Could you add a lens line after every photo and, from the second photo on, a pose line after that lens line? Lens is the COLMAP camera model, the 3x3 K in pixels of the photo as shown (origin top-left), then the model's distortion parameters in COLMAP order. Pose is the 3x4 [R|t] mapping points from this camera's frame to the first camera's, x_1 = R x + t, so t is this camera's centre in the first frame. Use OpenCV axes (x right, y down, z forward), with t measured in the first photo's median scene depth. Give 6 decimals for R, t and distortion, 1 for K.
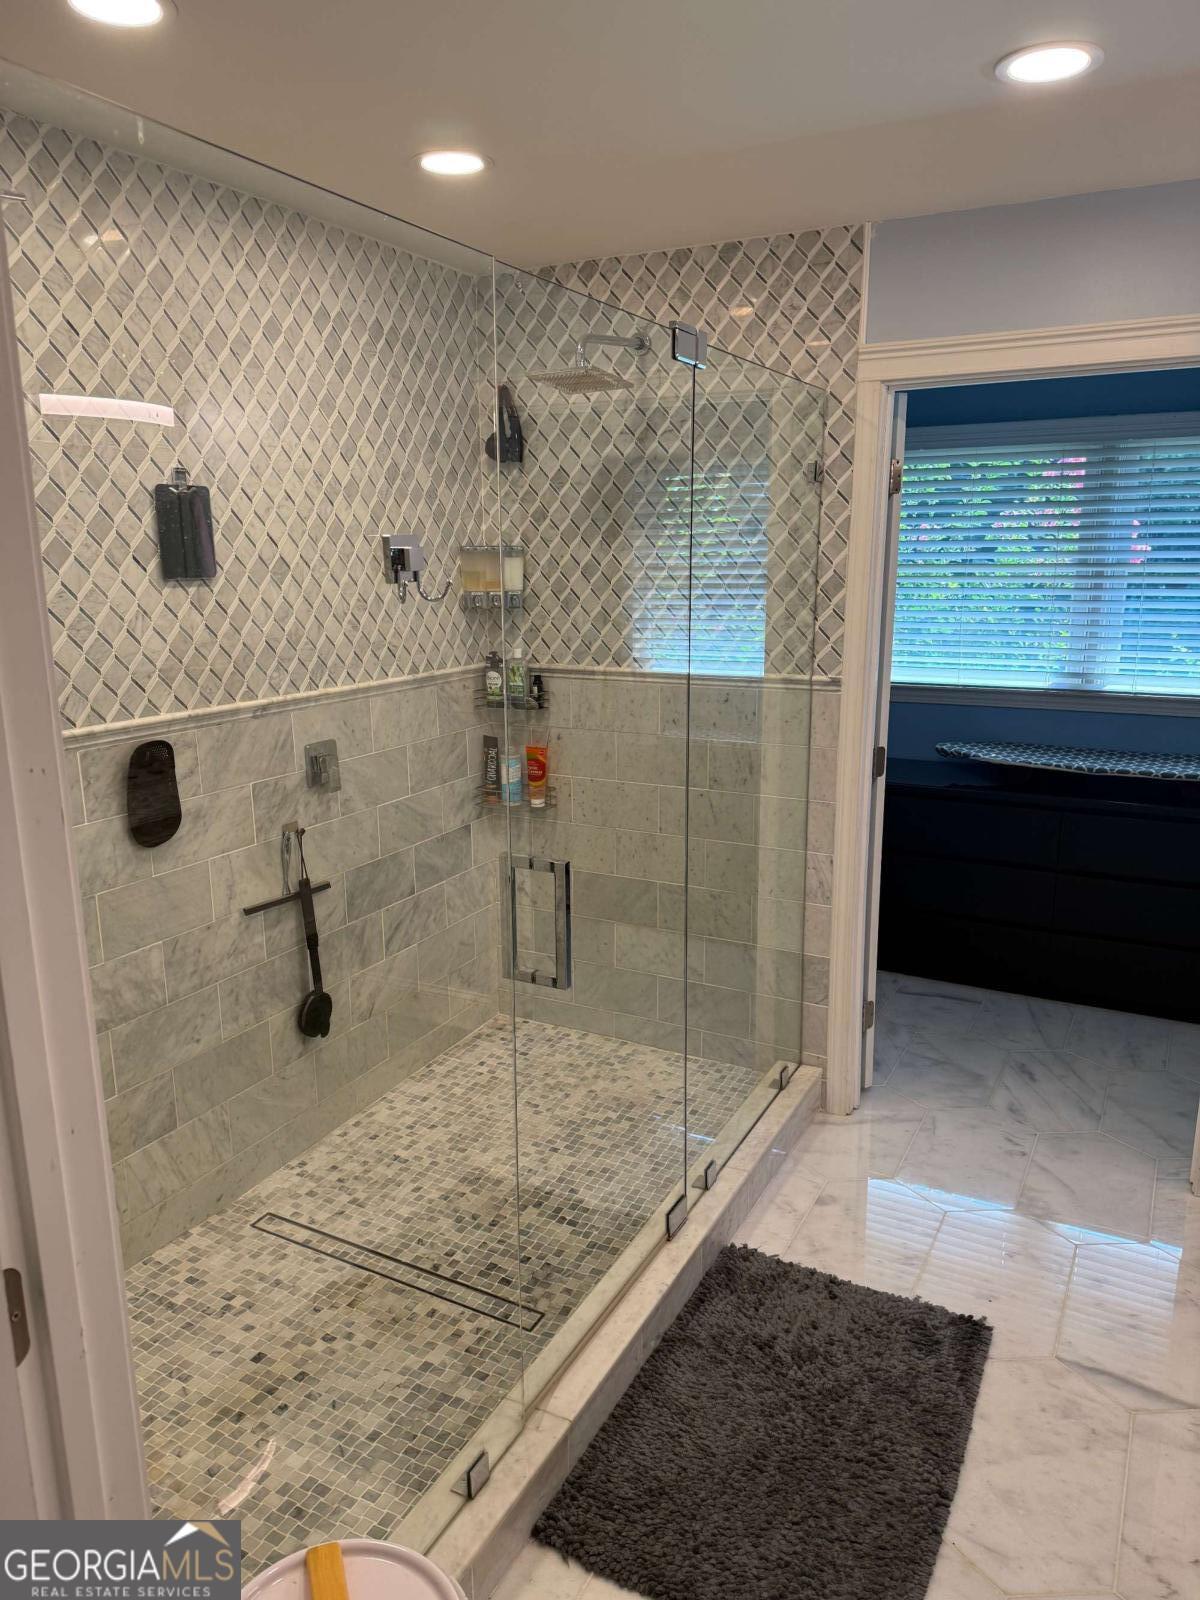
lens RADIAL K [[1115.8, 0, 600.0], [0, 1115.8, 800.0], [0, 0, 1]] dist [0.190539, -0.374103]
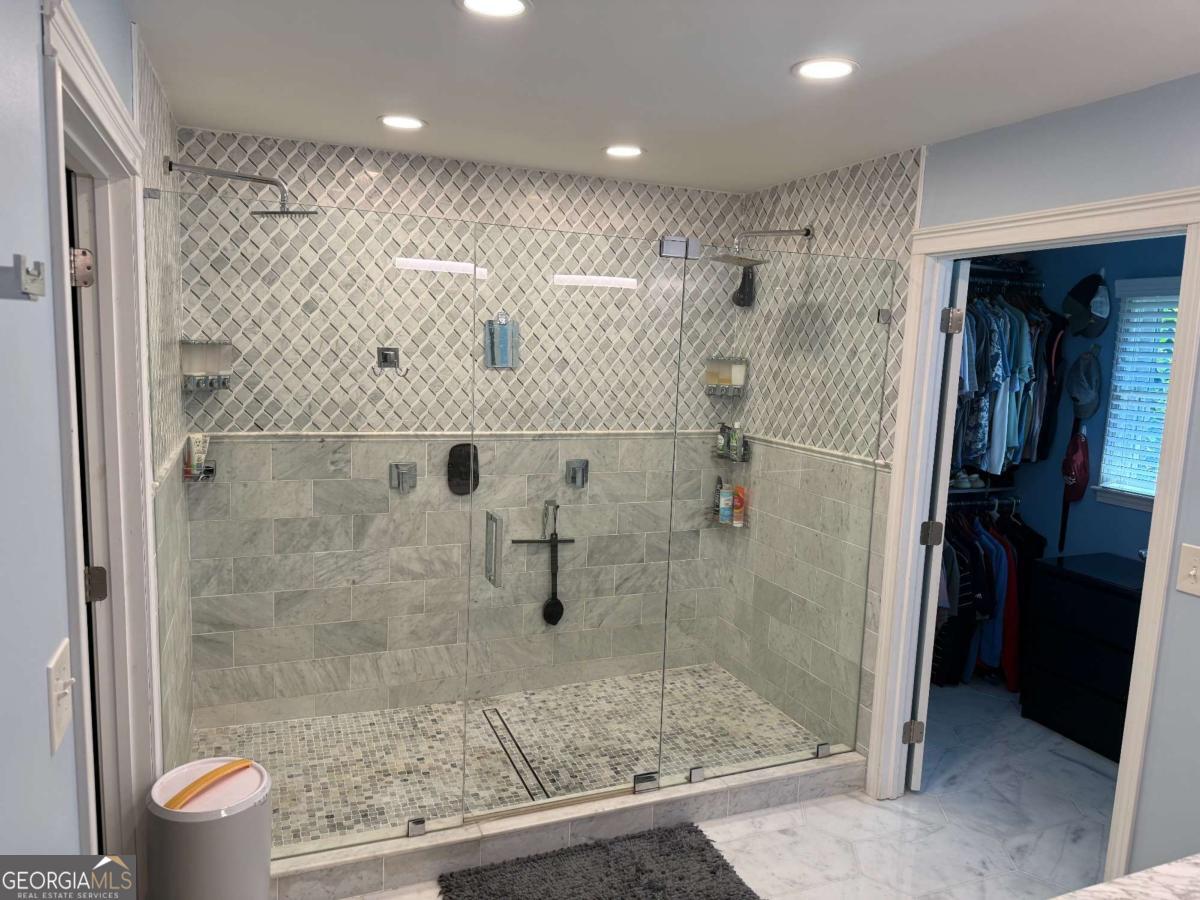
lens RADIAL K [[836.9, 0, 600.0], [0, 836.9, 450.0], [0, 0, 1]] dist [0.190539, -0.374103]
pose [[0.765796, 0.118550, -0.632062, 0.612197], [-0.183292, 0.982330, -0.037827, -0.022304], [0.616410, 0.144820, 0.773994, -0.009843]]
